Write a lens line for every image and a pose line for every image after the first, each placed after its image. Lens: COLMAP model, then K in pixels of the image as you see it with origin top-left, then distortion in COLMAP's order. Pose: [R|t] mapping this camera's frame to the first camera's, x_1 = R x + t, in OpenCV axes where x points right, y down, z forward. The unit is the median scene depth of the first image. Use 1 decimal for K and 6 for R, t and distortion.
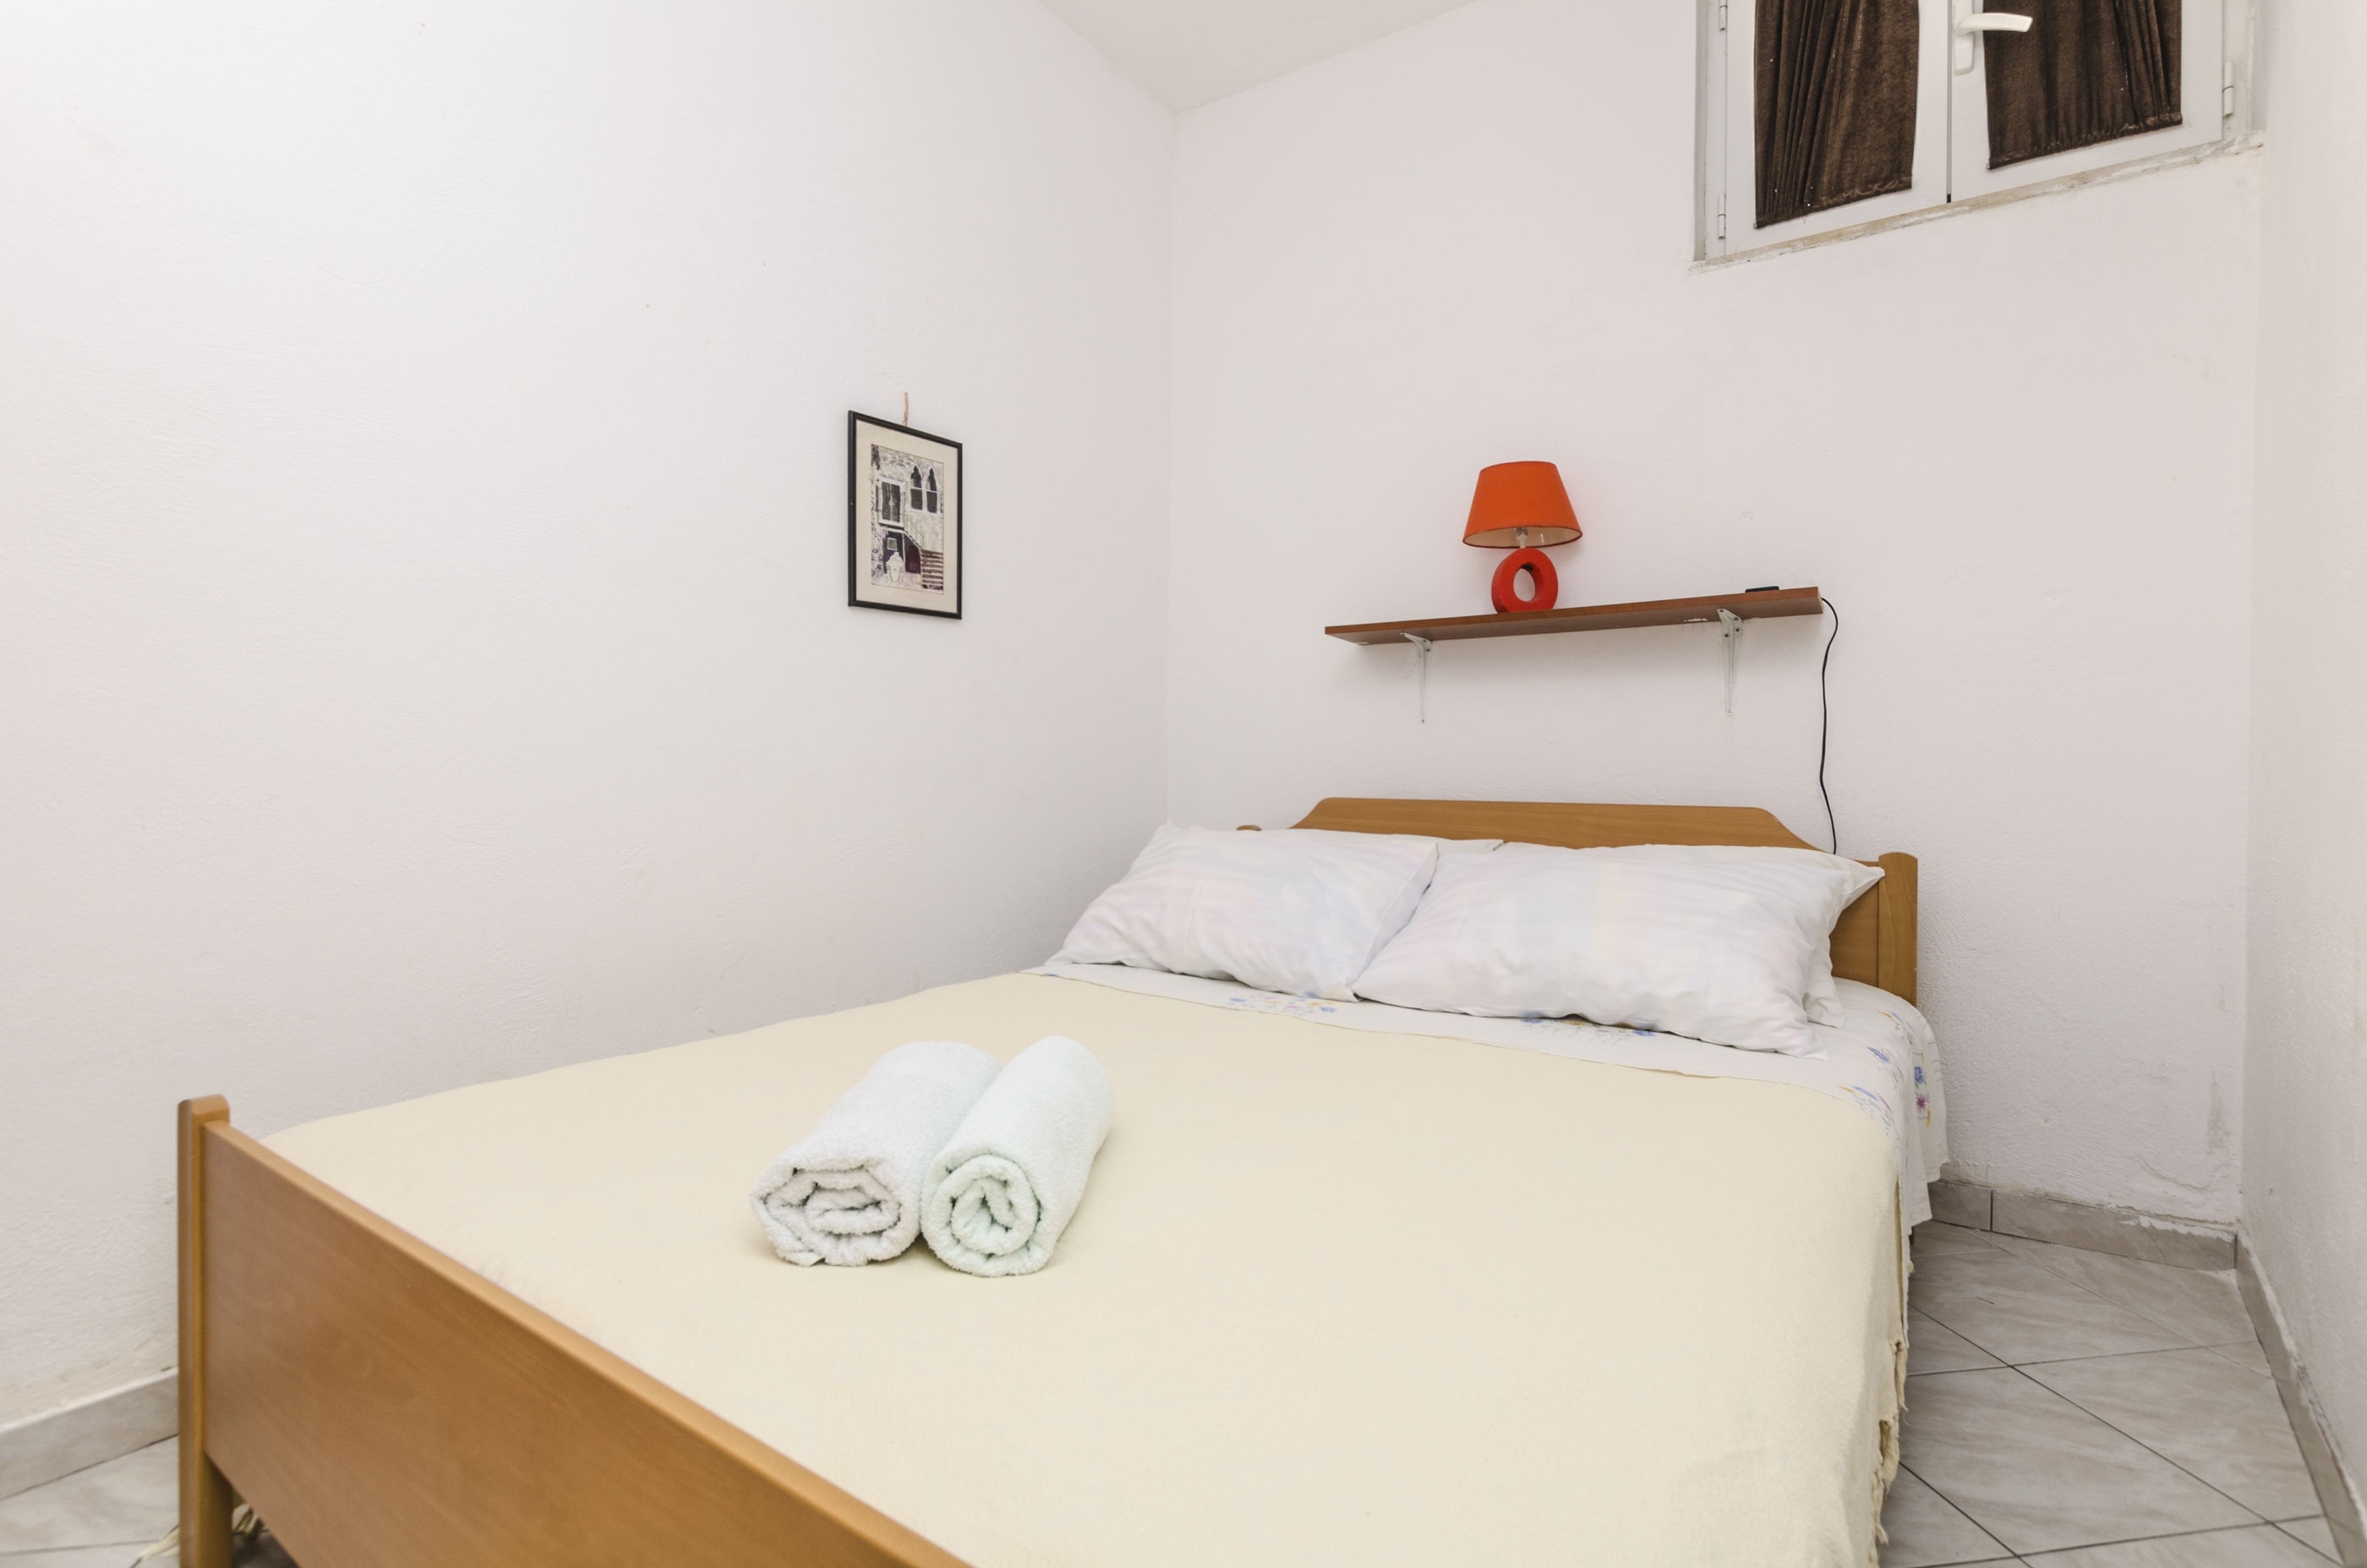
lens RADIAL K [[1110.6, 0, 1183.6], [0, 1110.6, 767.4], [0, 0, 1]] dist [0.003929, 0.001277]
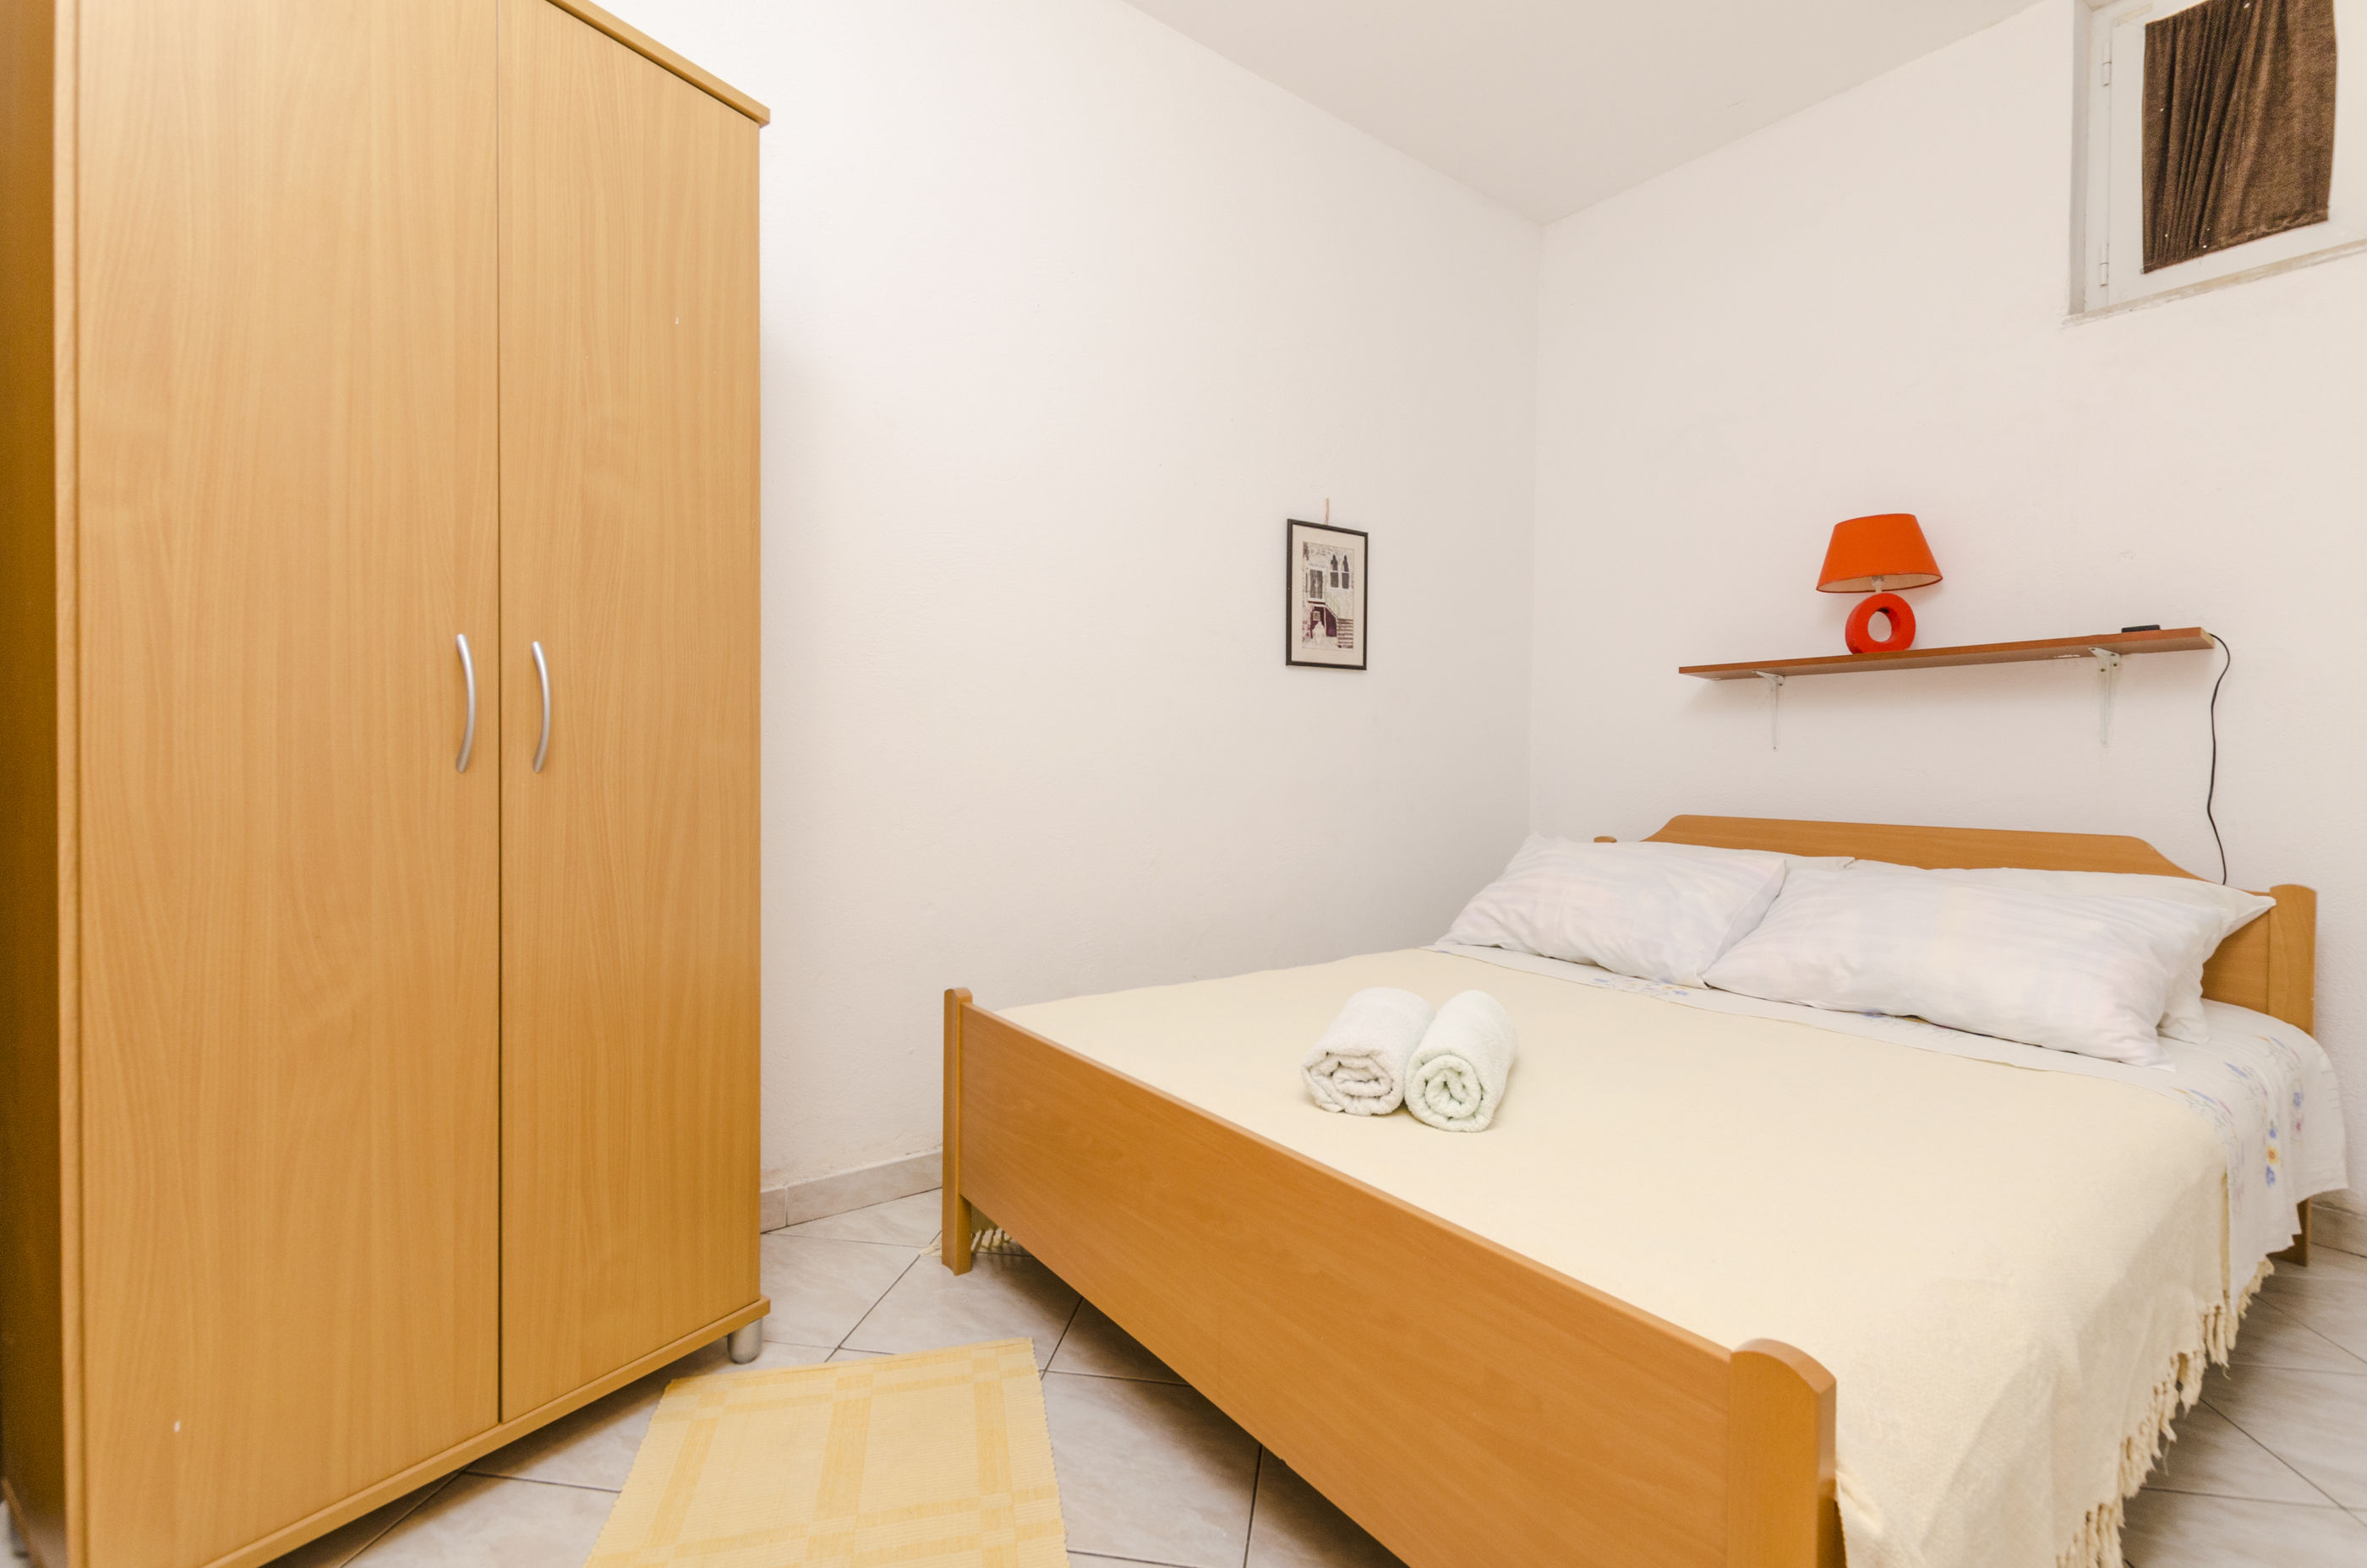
lens RADIAL K [[1022.9, 0, 1194.1], [0, 1022.9, 769.1], [0, 0, 1]] dist [0.013657, -0.005738]
pose [[0.951848, 0.007158, -0.306488, -0.029106], [-0.006382, 0.999973, 0.003532, -0.024336], [0.306505, -0.001406, 0.951868, -0.194747]]
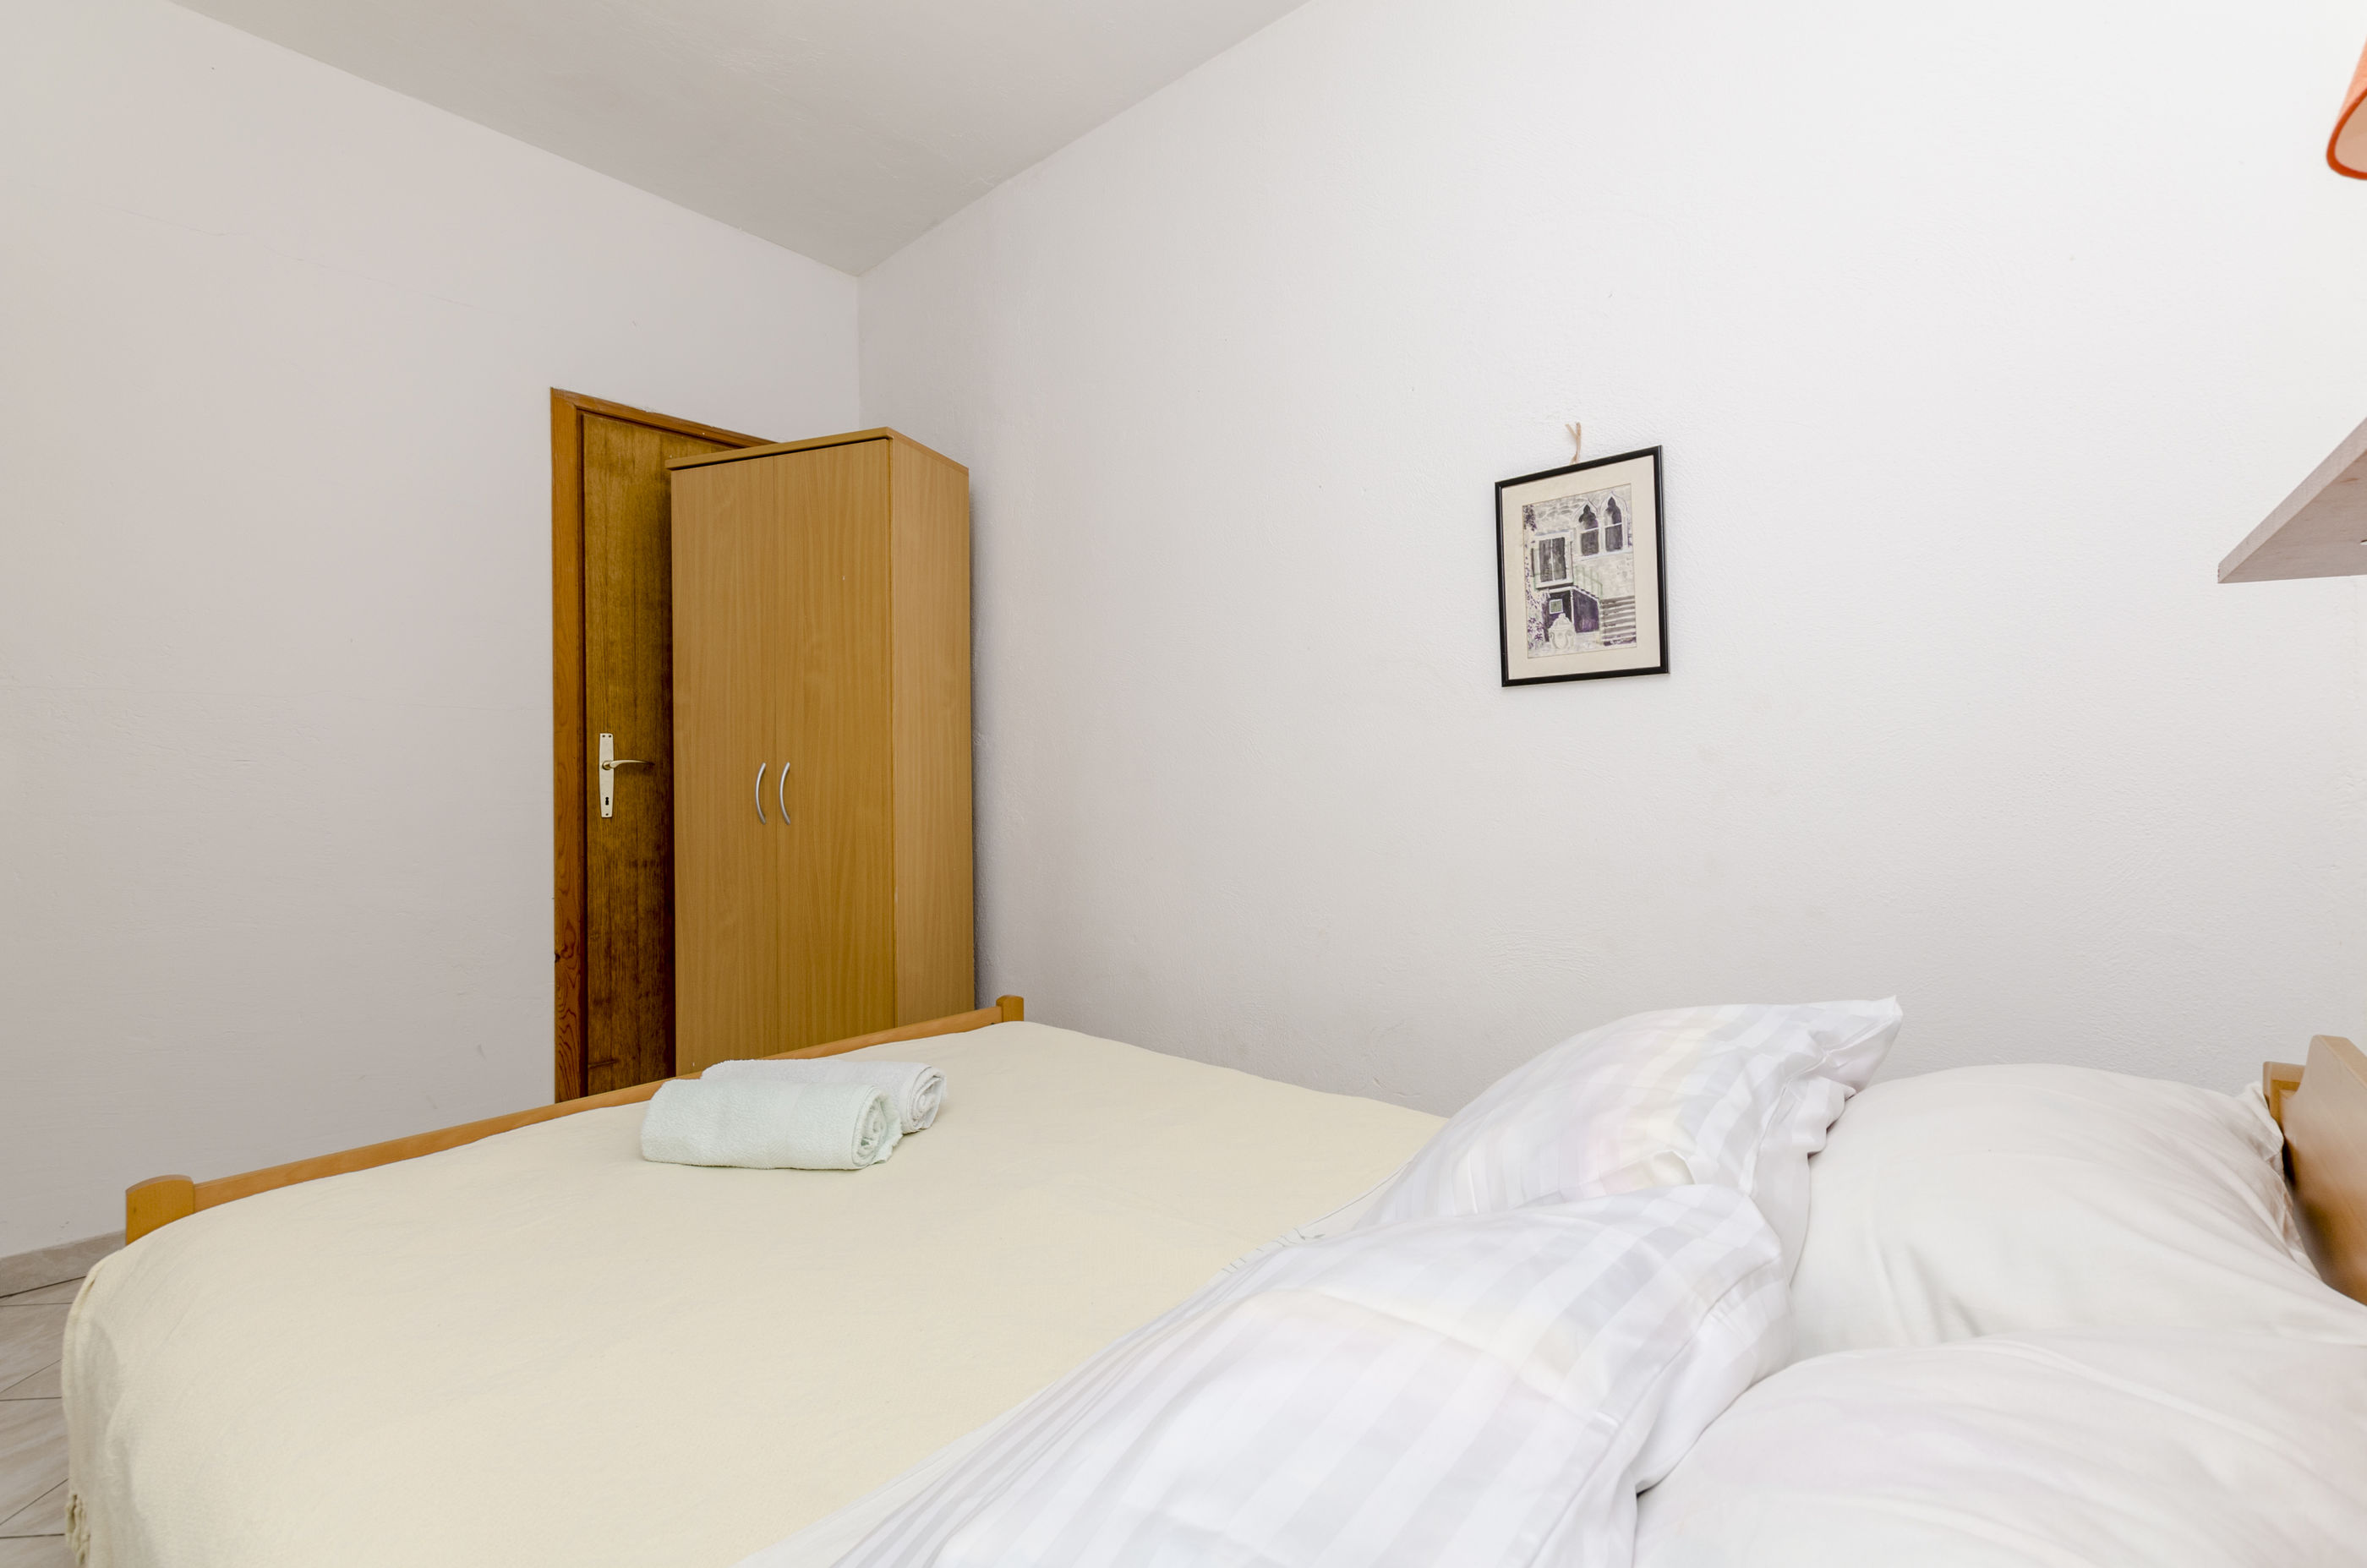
lens RADIAL K [[1022.9, 0, 1179.4], [0, 1022.9, 773.4], [0, 0, 1]] dist [0.013657, -0.005738]
pose [[-0.091056, -0.008792, -0.995807, 0.576564], [0.005053, 0.999944, -0.009291, -0.064042], [0.995833, -0.005878, -0.091006, 0.786458]]
